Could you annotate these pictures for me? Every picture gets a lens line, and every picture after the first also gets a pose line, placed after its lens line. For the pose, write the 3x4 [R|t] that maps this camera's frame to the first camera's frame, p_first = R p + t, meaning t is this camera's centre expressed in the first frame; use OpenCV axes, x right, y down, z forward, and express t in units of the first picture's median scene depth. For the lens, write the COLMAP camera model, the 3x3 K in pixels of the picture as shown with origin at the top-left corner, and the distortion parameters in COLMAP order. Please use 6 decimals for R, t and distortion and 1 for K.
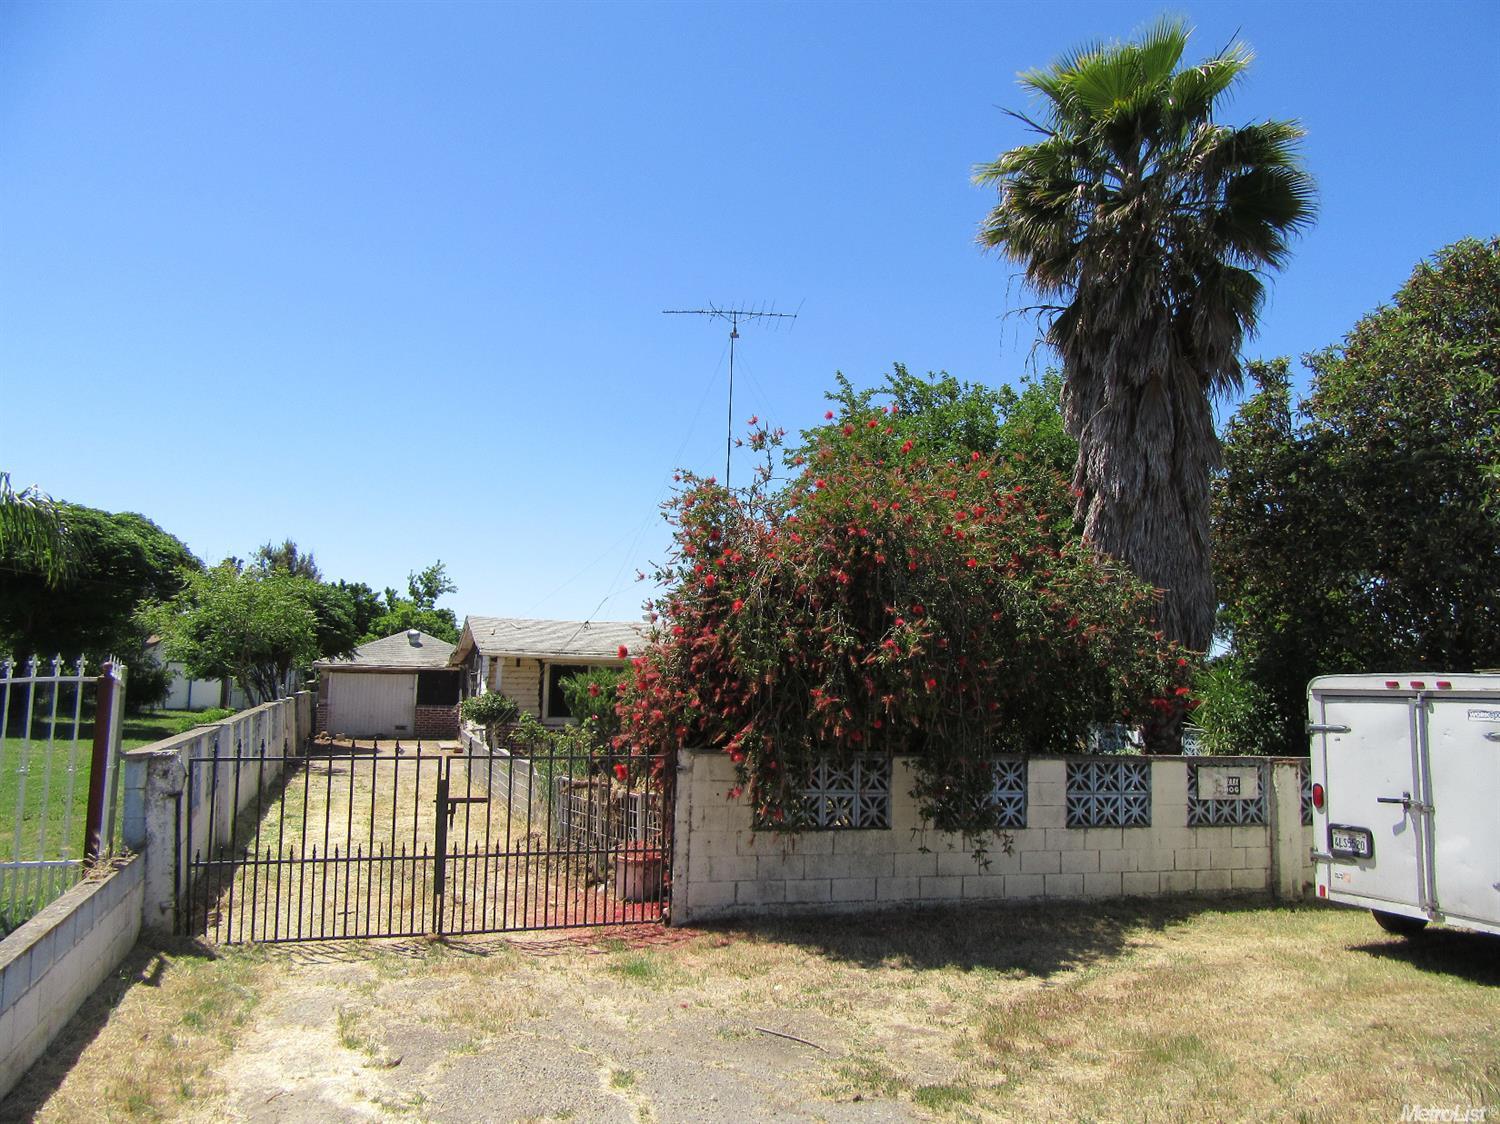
lens RADIAL K [[1110.7, 0, 750.0], [0, 1110.7, 562.0], [0, 0, 1]] dist [0.096620, -0.001016]
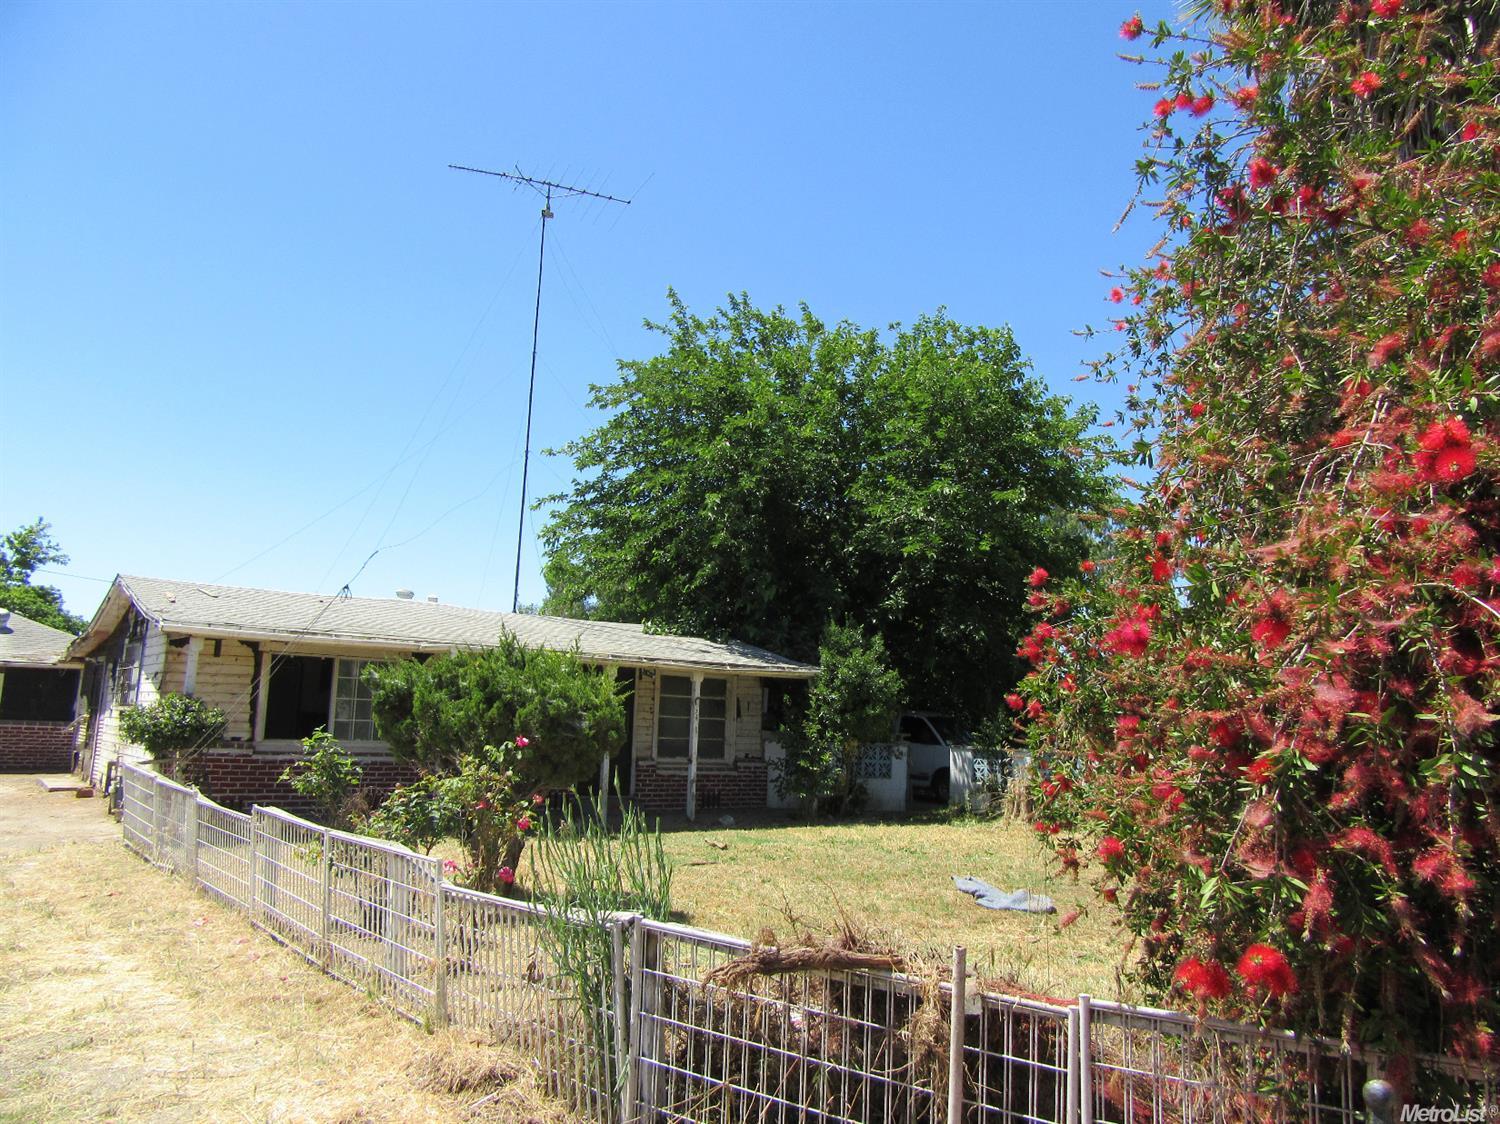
lens RADIAL K [[1110.7, 0, 750.0], [0, 1110.7, 562.0], [0, 0, 1]] dist [0.096620, -0.001016]
pose [[0.955550, 0.050322, 0.290503, -0.085589], [-0.046356, 0.998714, -0.020525, 0.031788], [-0.291162, 0.006146, 0.956654, 0.243176]]
